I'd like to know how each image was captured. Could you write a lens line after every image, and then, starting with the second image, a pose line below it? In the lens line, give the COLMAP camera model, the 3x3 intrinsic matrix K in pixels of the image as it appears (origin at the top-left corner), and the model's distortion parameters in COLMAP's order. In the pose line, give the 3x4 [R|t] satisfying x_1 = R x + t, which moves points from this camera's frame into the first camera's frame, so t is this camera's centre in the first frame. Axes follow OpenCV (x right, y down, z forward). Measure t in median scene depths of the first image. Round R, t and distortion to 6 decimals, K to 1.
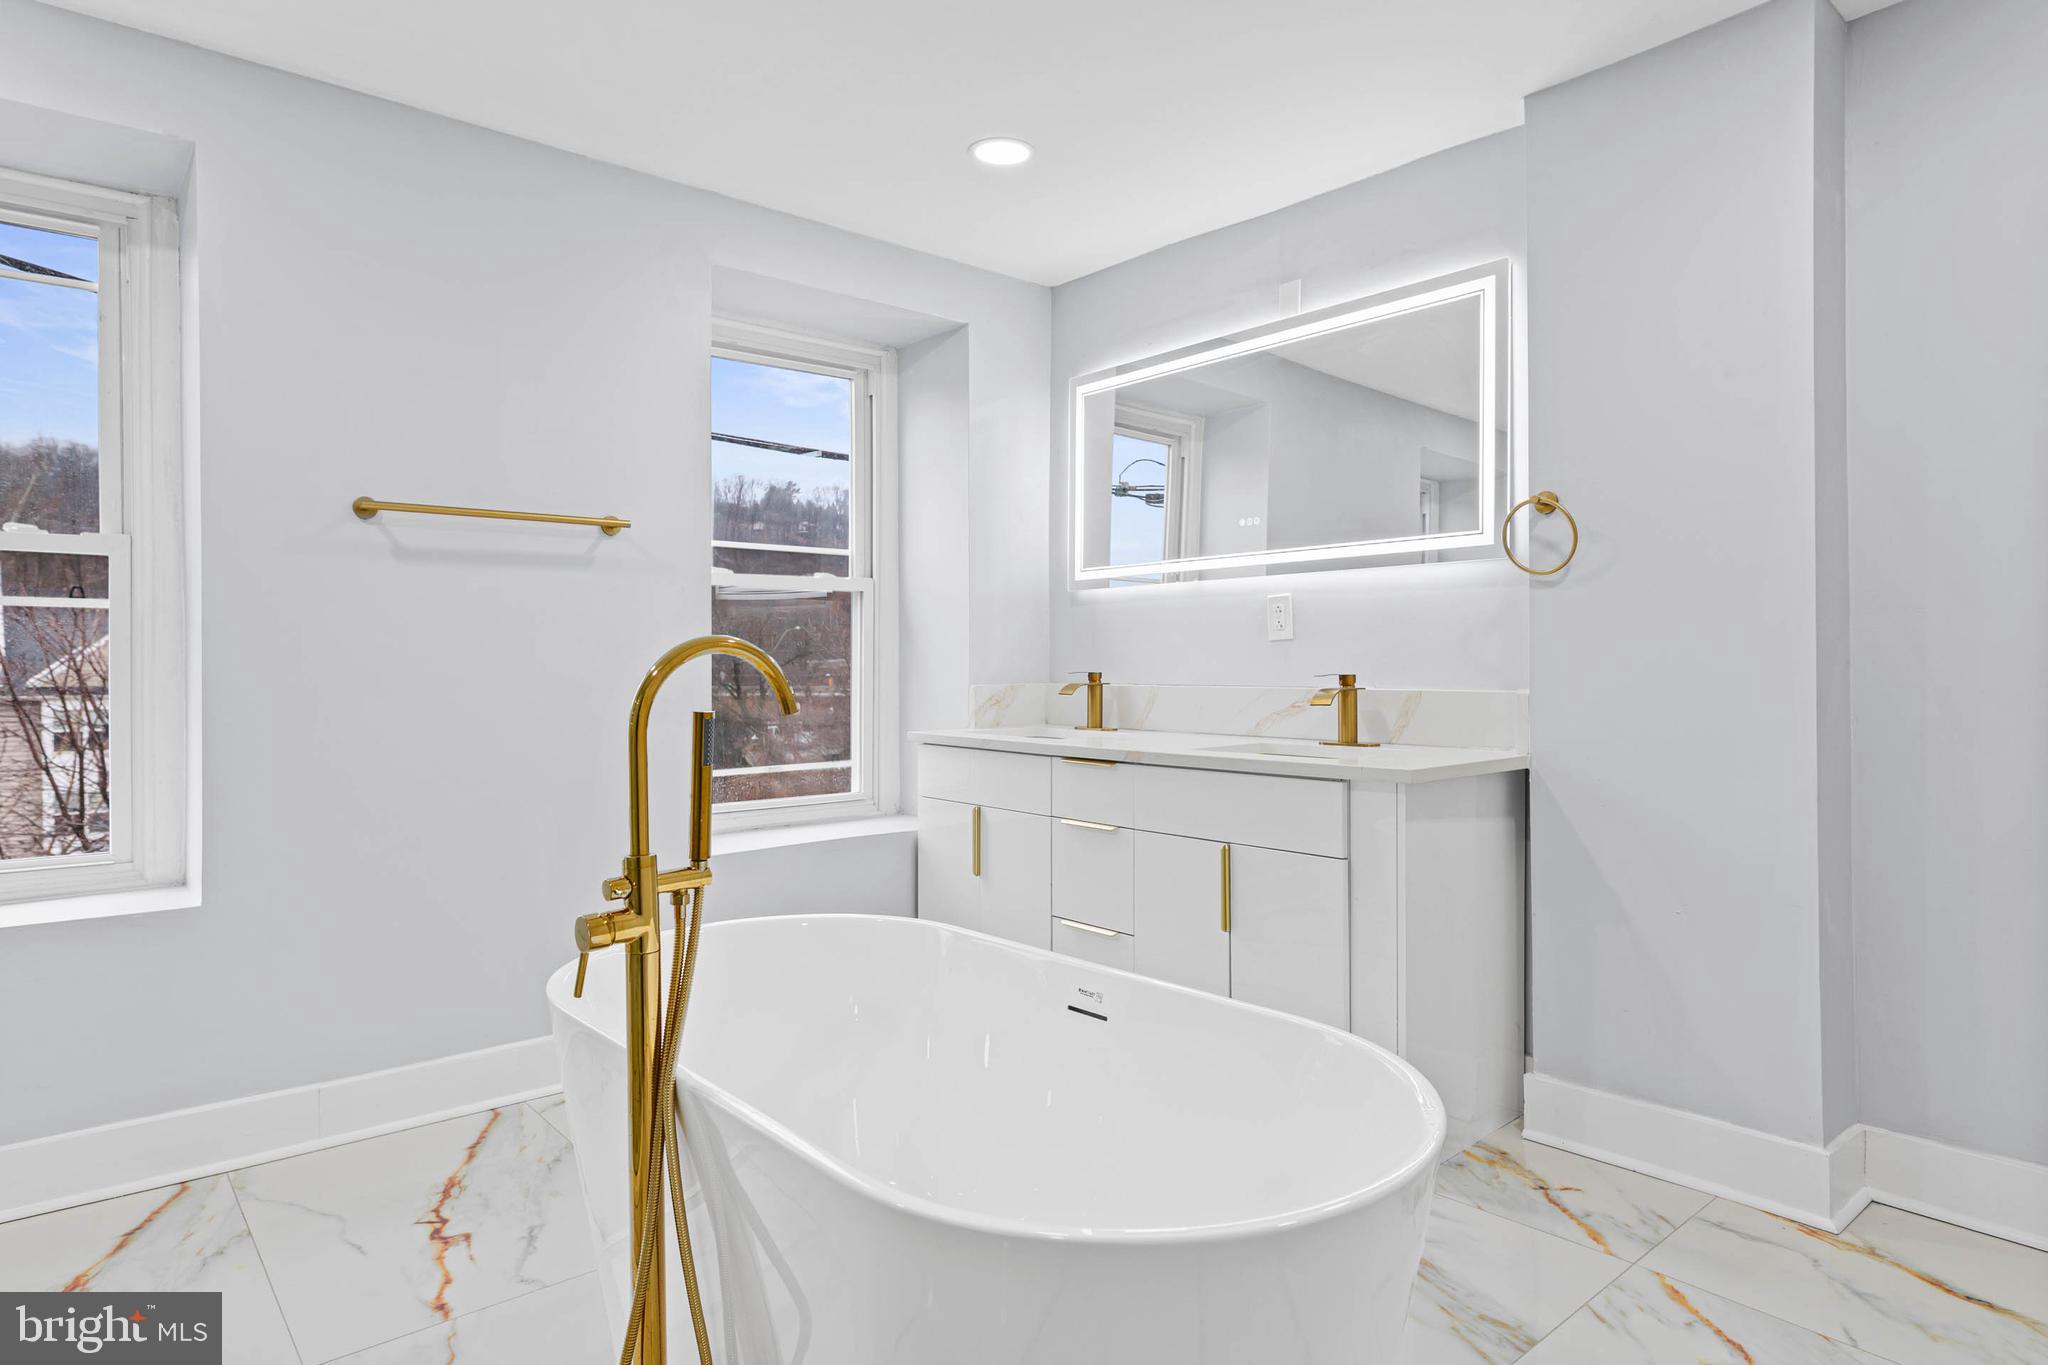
lens RADIAL K [[1180.0, 0, 1022.5], [0, 1180.0, 669.5], [0, 0, 1]] dist [-0.001339, -0.001622]
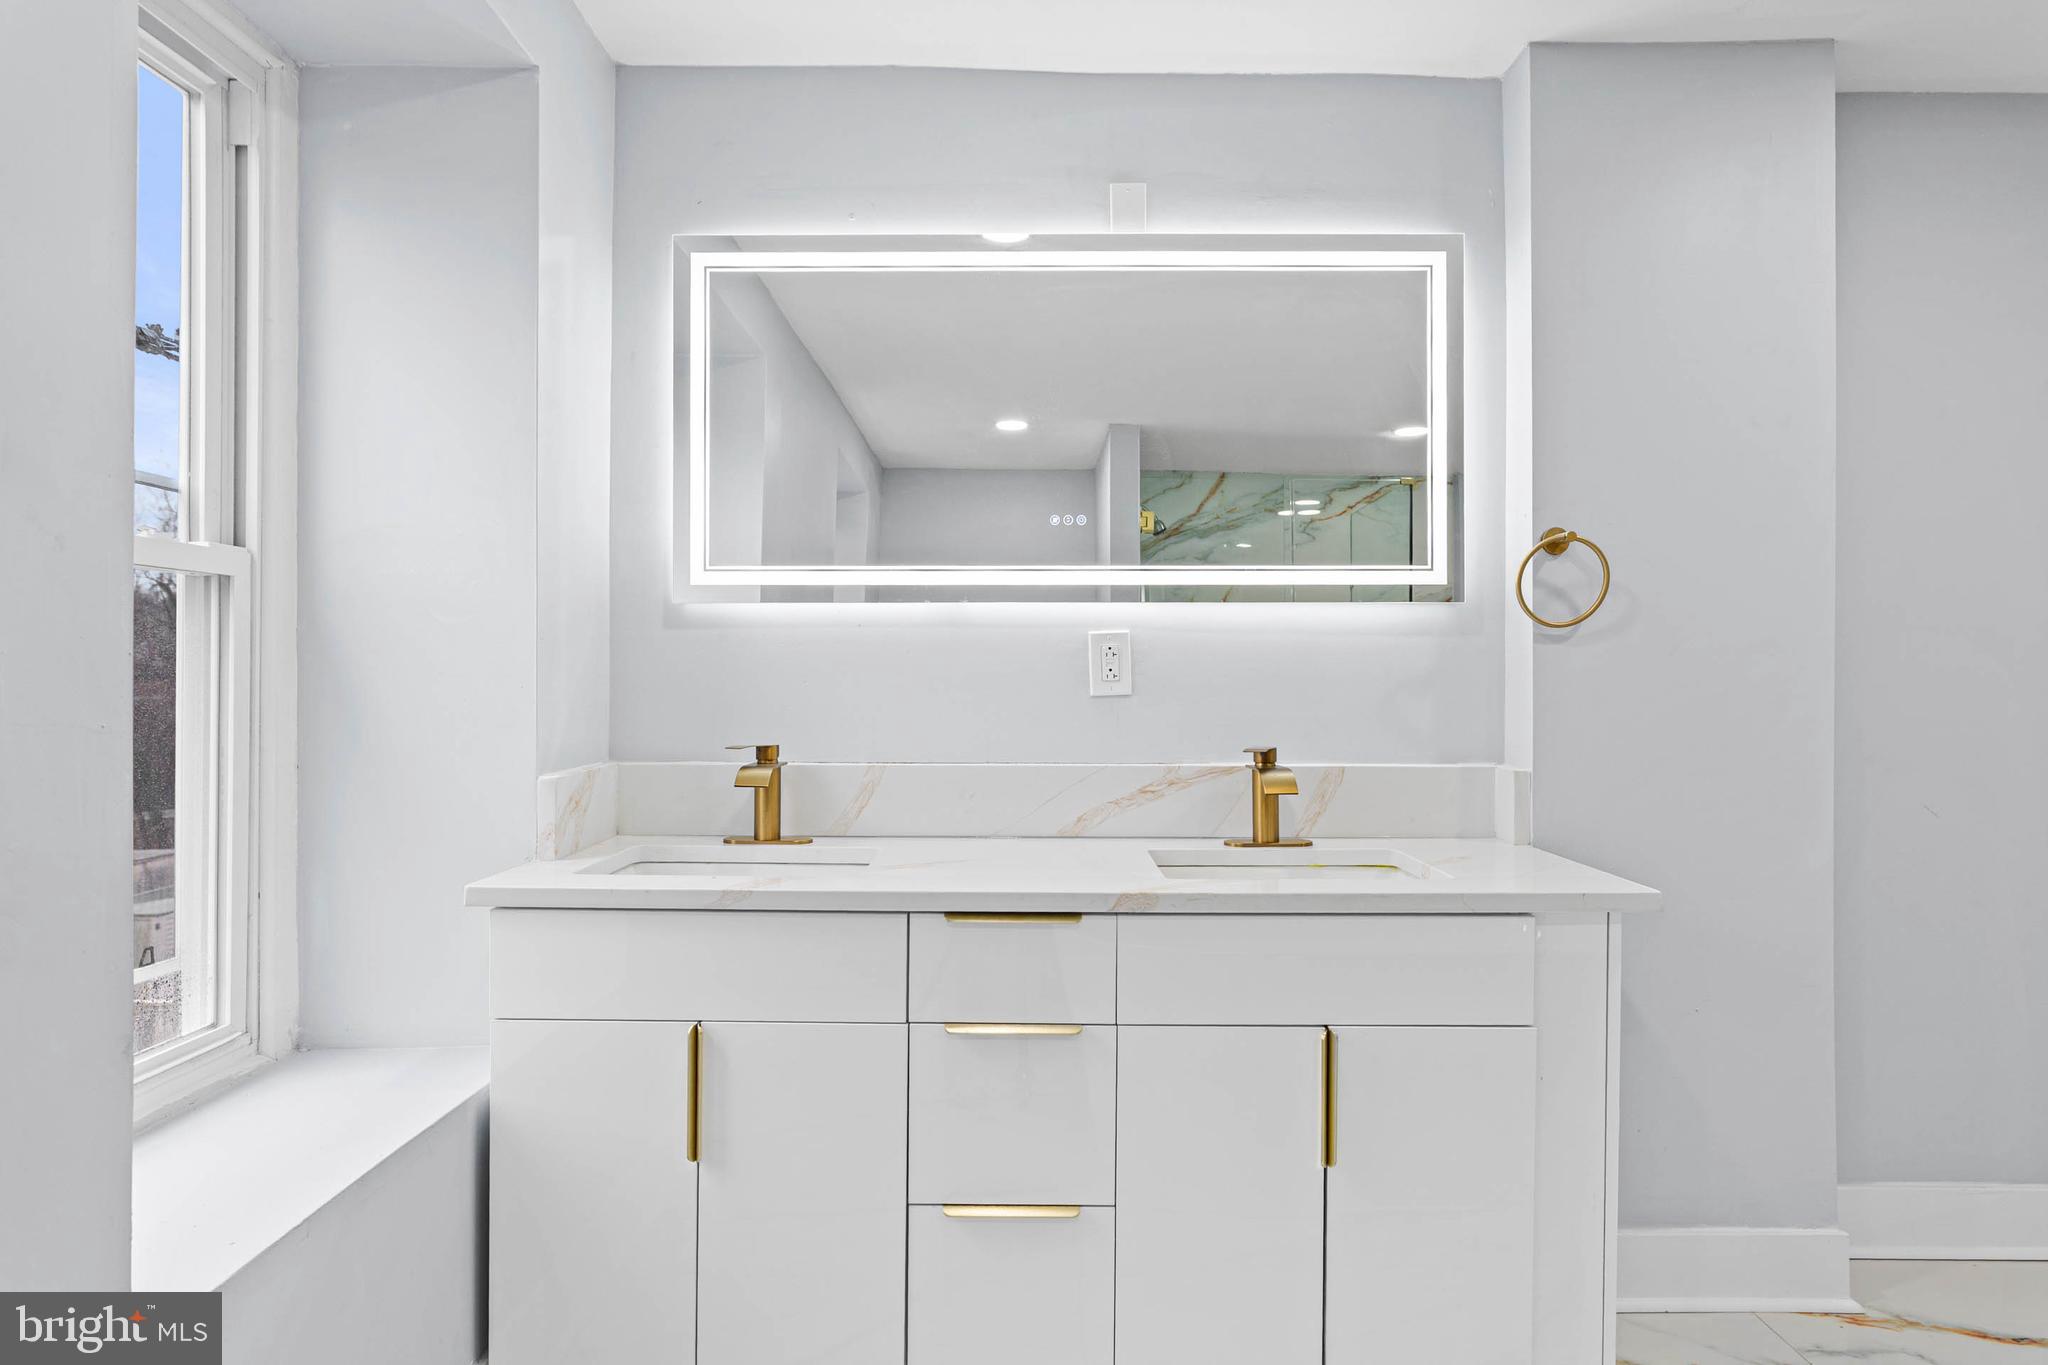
lens RADIAL K [[1180.0, 0, 1025.8], [0, 1180.0, 694.0], [0, 0, 1]] dist [-0.001339, -0.001622]
pose [[0.651059, -0.000312, 0.759027, -0.346827], [-0.000522, 0.999999, 0.000859, -0.027222], [-0.759027, -0.000955, 0.651058, 0.598244]]
